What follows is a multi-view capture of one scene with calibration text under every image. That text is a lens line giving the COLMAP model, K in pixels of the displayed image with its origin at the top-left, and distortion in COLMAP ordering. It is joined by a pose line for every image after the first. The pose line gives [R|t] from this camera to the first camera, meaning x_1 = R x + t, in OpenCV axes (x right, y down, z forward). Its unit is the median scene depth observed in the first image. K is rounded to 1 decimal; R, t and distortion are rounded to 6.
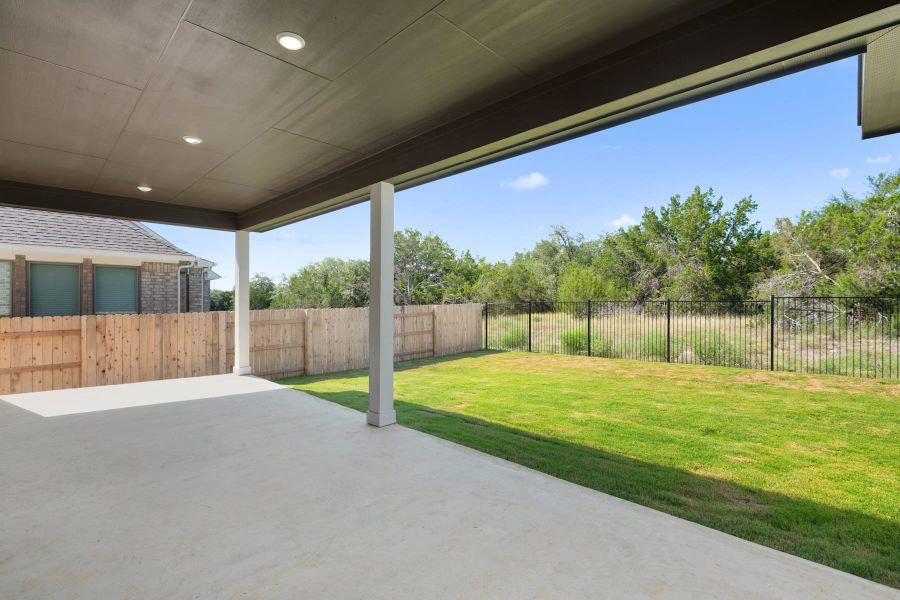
lens RADIAL K [[422.1, 0, 455.2], [0, 422.1, 301.3], [0, 0, 1]] dist [-0.000679, -0.000202]
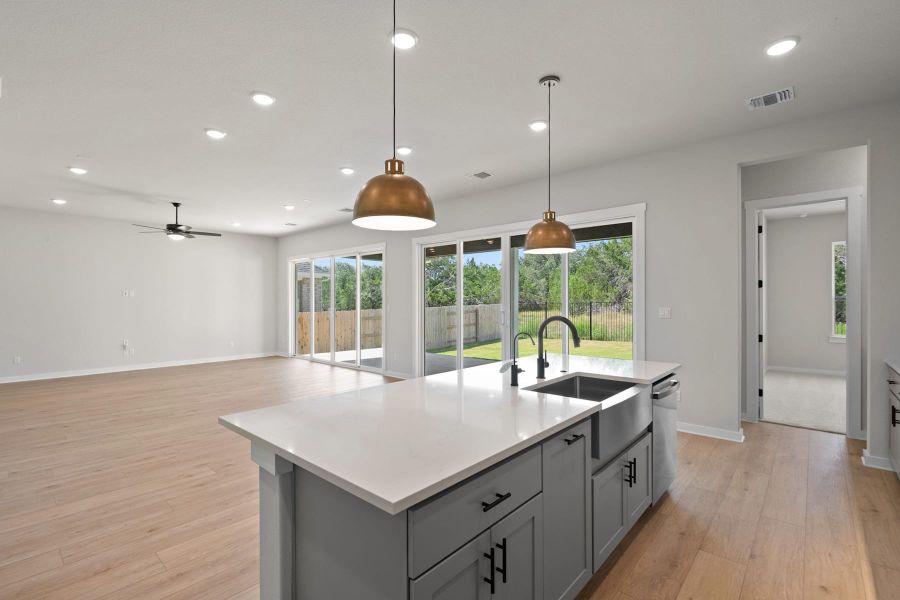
lens RADIAL K [[410.4, 0, 451.5], [0, 410.4, 300.8], [0, 0, 1]] dist [-0.002882, -0.000861]
pose [[0.999110, -0.002231, 0.042118, -0.116137], [0.002260, 0.999997, -0.000645, -0.002853], [-0.042117, 0.000739, 0.999112, -0.205360]]
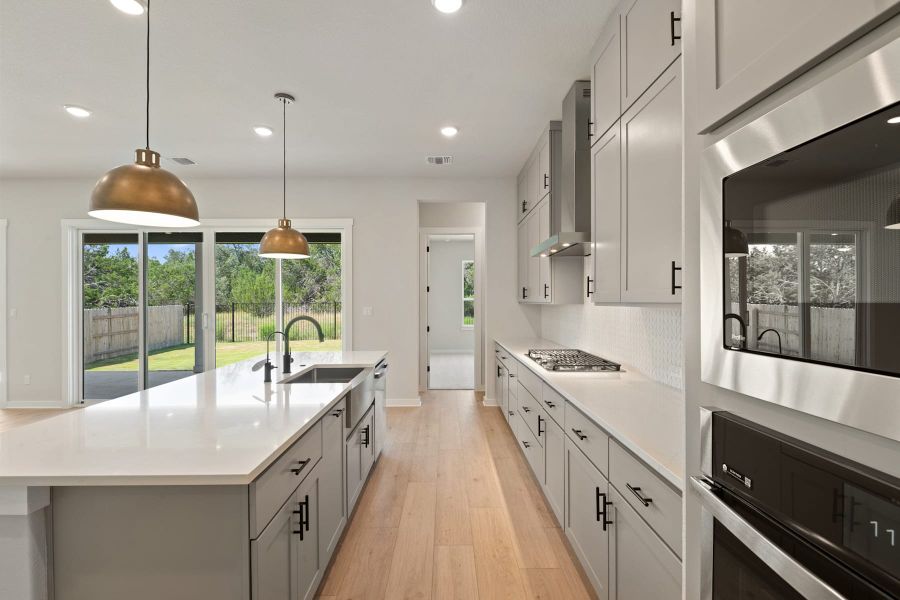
lens RADIAL K [[407.2, 0, 452.6], [0, 407.2, 300.5], [0, 0, 1]] dist [-0.003842, -0.001174]
pose [[0.708616, -0.001966, 0.705591, -0.136800], [0.003007, 0.999995, -0.000234, -0.003229], [-0.705588, 0.002288, 0.708619, -0.215413]]
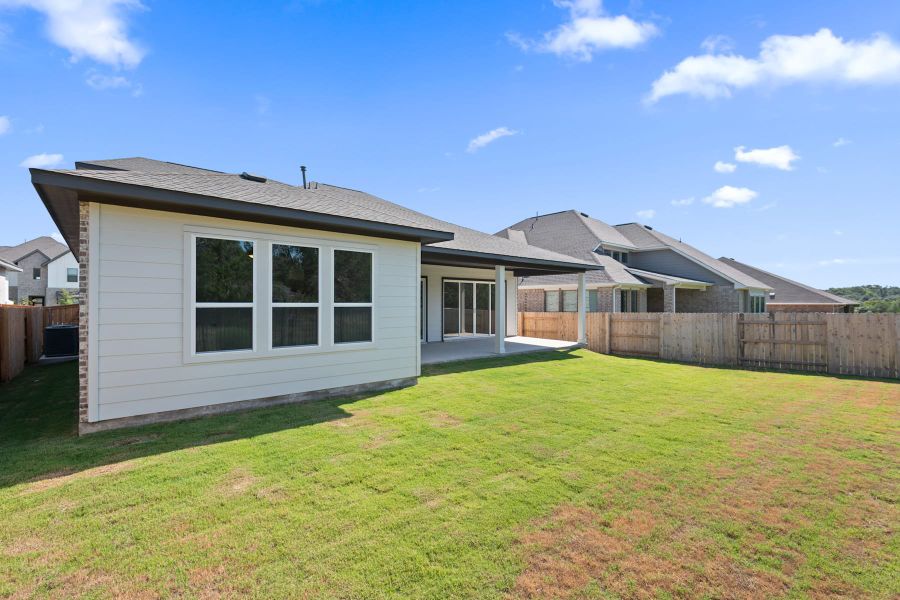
lens RADIAL K [[397.4, 0, 431.1], [0, 397.4, 300.5], [0, 0, 1]] dist [-0.002265, -0.000372]
pose [[-0.125679, -0.005192, -0.992057, 0.524267], [0.001241, 0.999985, -0.005391, -0.008310], [0.992070, -0.001909, -0.125670, 0.184994]]
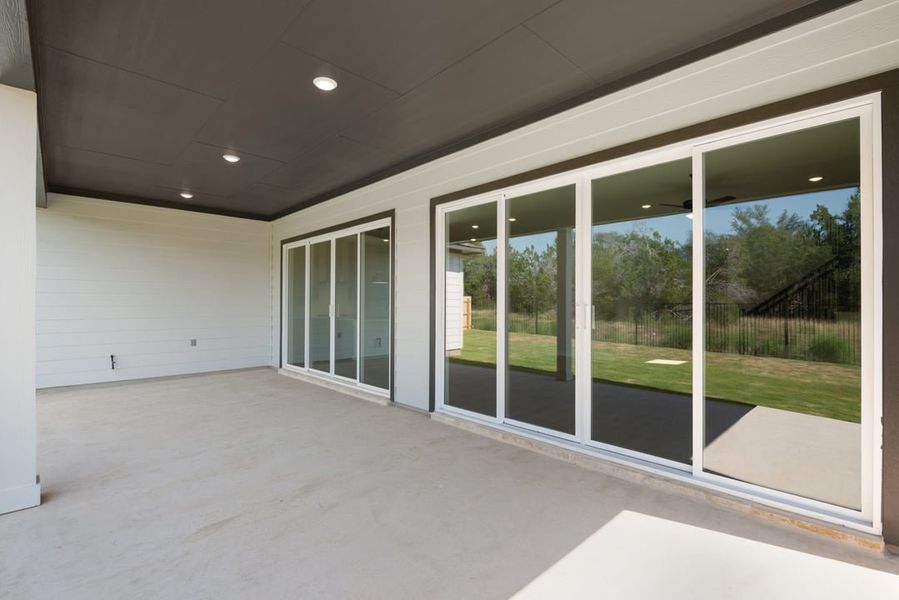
lens RADIAL K [[412.9, 0, 449.5], [0, 412.9, 297.3], [0, 0, 1]] dist [-0.003236, -0.000357]
pose [[-0.998728, 0.001821, 0.050382, -0.182285], [0.001682, 0.999995, -0.002808, -0.001076], [-0.050387, -0.002719, -0.998726, 0.331862]]
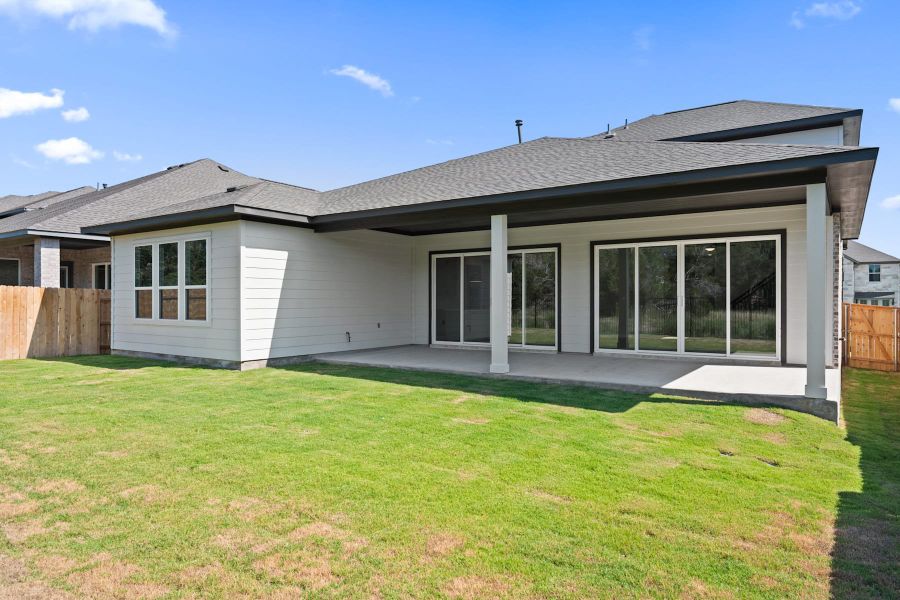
lens RADIAL K [[552.9, 0, 469.4], [0, 552.9, 302.0], [0, 0, 1]] dist [0.088454, -0.001102]
pose [[-0.984007, 0.005328, -0.178049, 0.058427], [0.002912, 0.999900, 0.013827, -0.000221], [0.178105, 0.013087, -0.983924, 0.647267]]
